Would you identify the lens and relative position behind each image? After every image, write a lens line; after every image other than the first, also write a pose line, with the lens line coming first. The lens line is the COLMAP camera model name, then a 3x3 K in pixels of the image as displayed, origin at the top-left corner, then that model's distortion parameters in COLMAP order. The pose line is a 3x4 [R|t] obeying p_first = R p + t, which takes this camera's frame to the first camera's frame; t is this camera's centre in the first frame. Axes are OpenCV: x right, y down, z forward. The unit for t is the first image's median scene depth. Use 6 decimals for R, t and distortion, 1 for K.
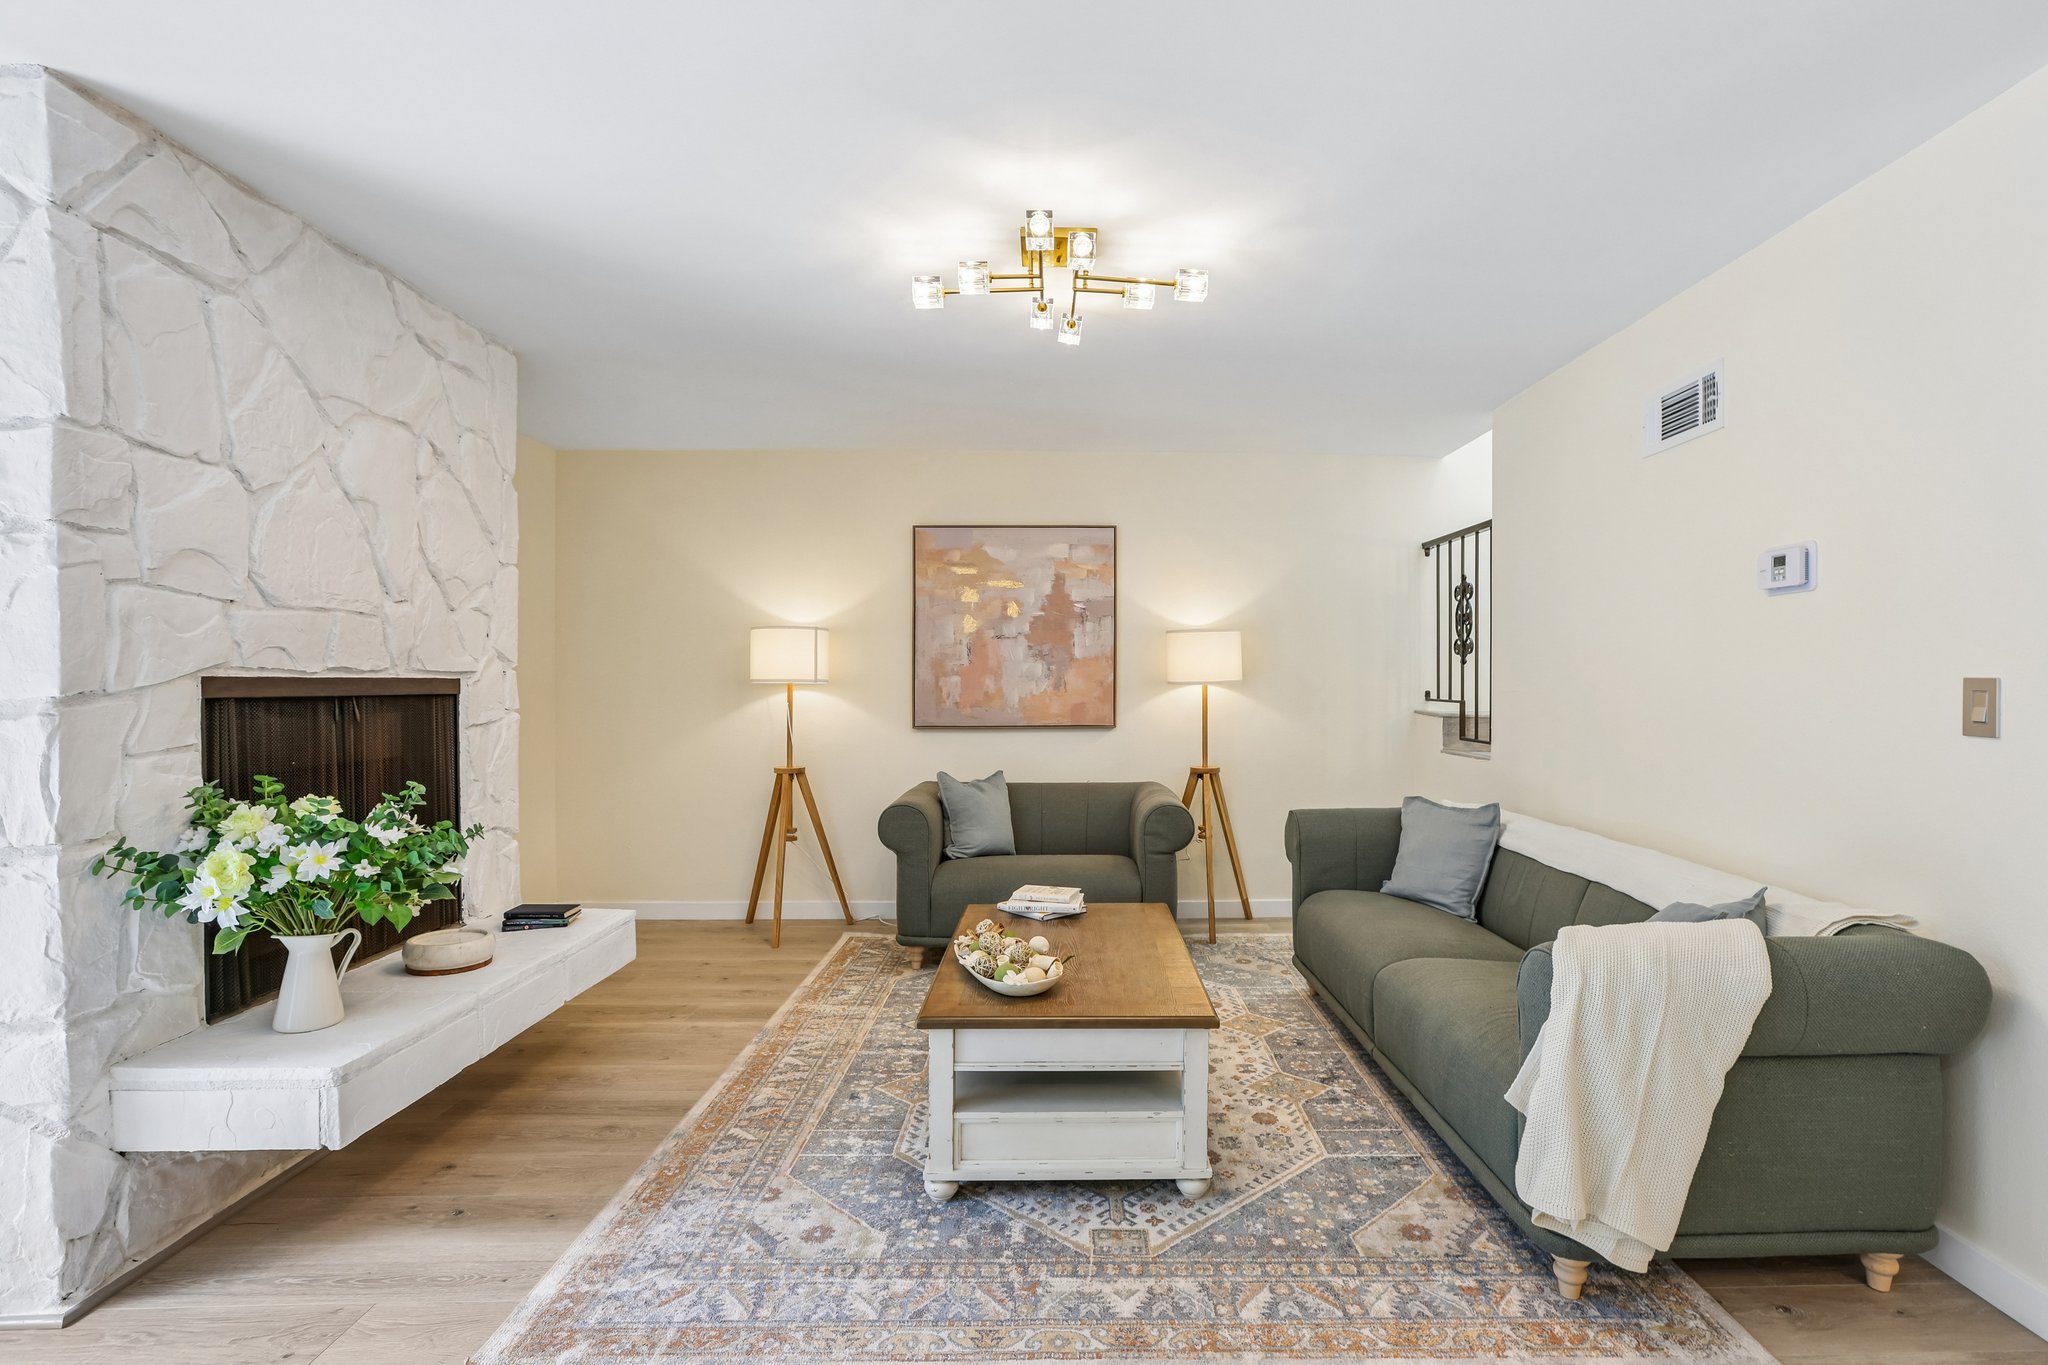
lens RADIAL K [[990.2, 0, 1031.3], [0, 990.2, 685.2], [0, 0, 1]] dist [-0.012051, 0.006634]
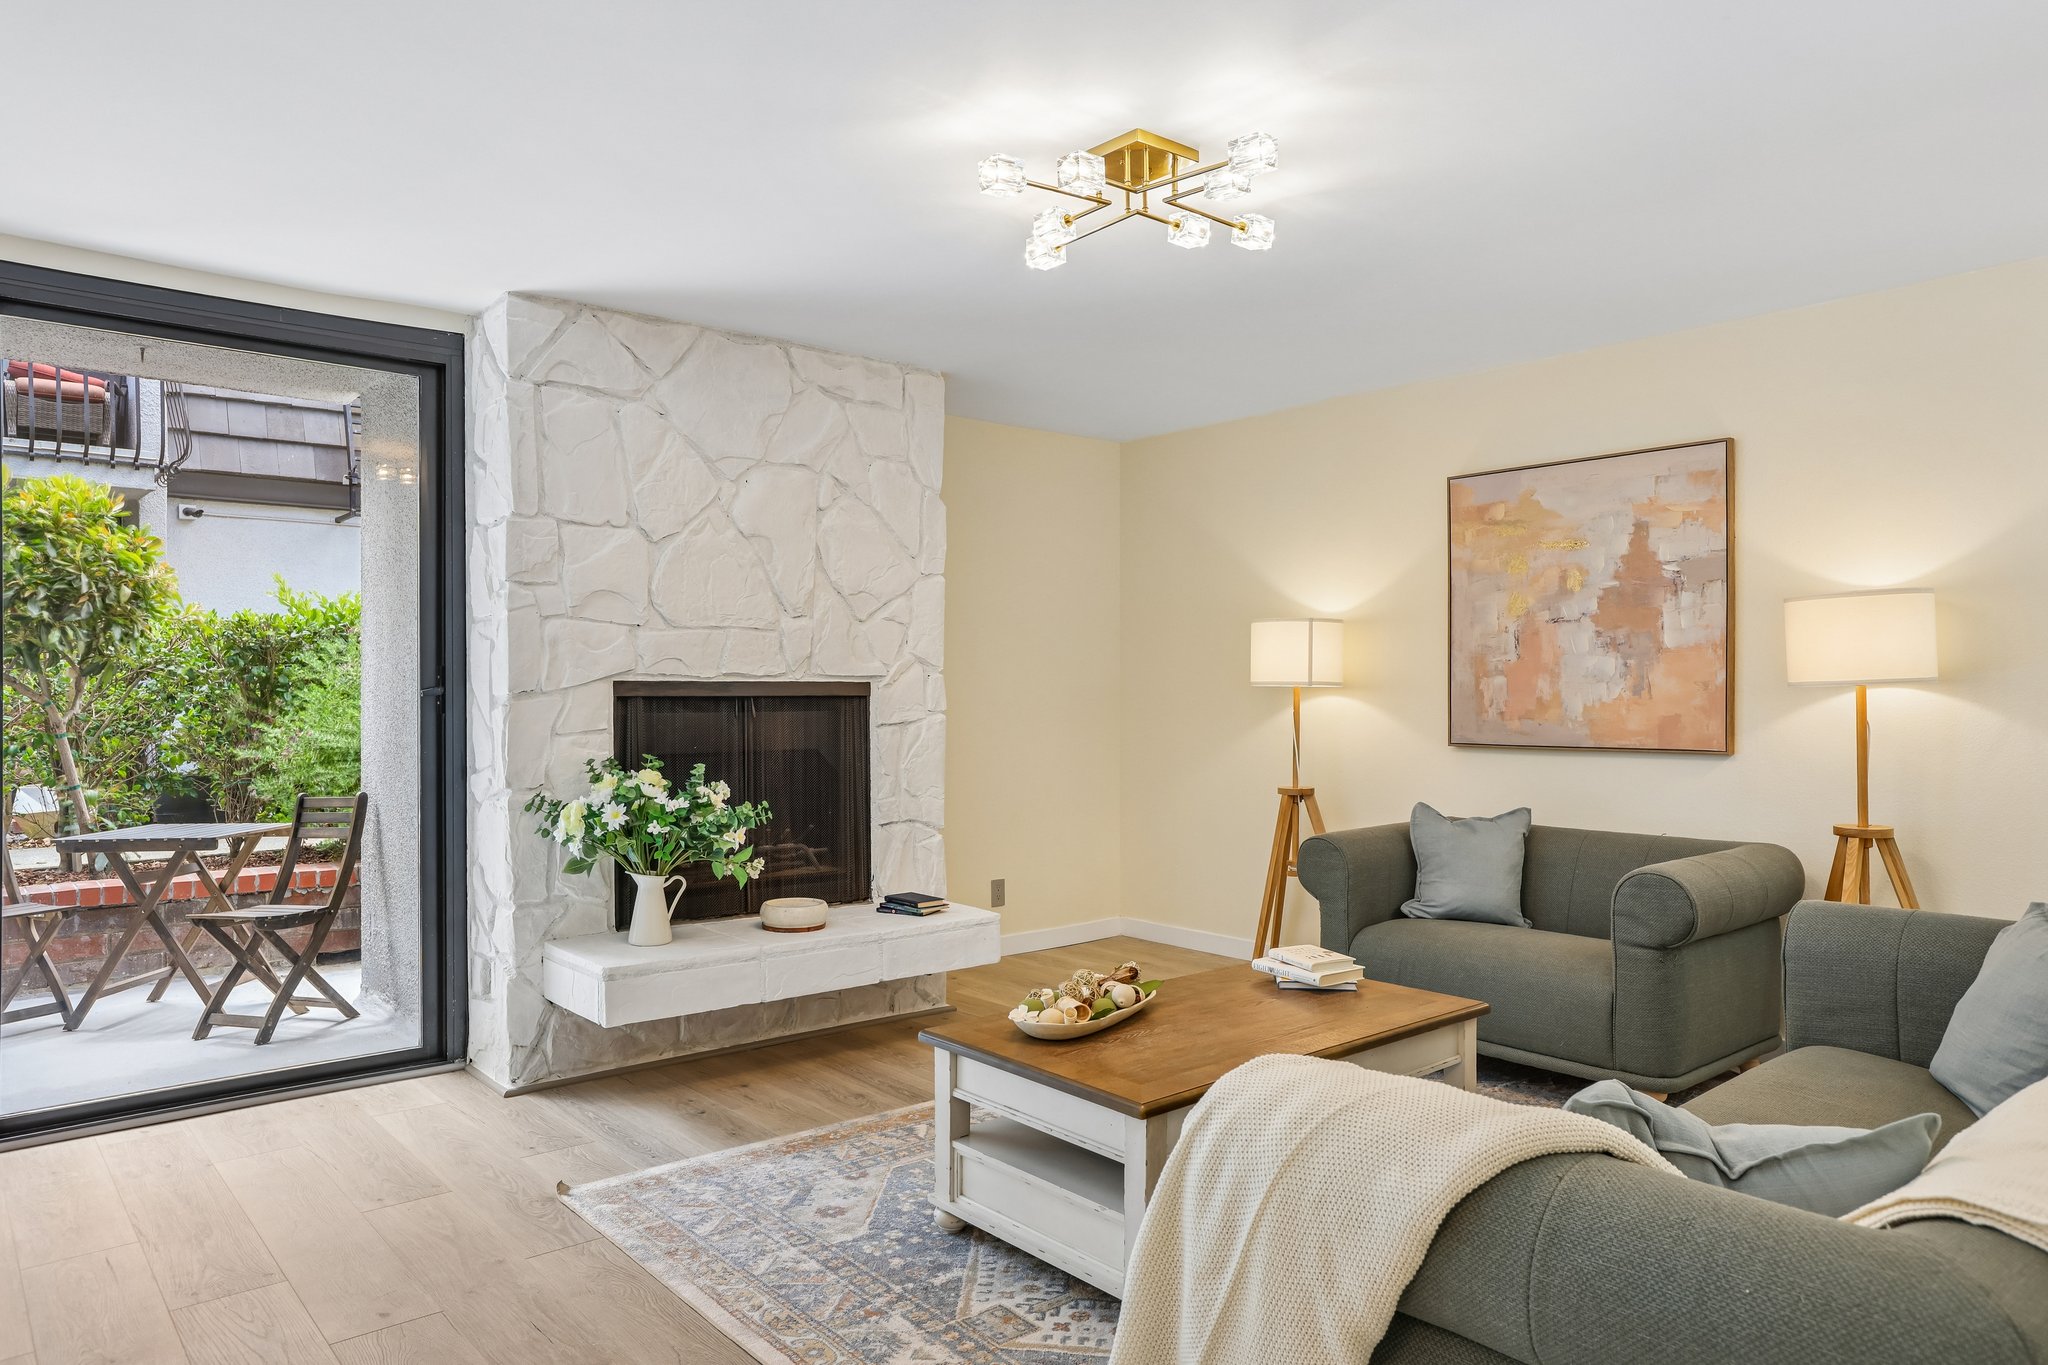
lens RADIAL K [[1286.7, 0, 1026.4], [0, 1286.7, 693.9], [0, 0, 1]] dist [-0.044085, 0.003207]
pose [[0.642070, 0.000651, -0.766646, 0.861633], [-0.001393, 0.999999, -0.000317, 0.009176], [0.766645, 0.001272, 0.642070, 0.266714]]
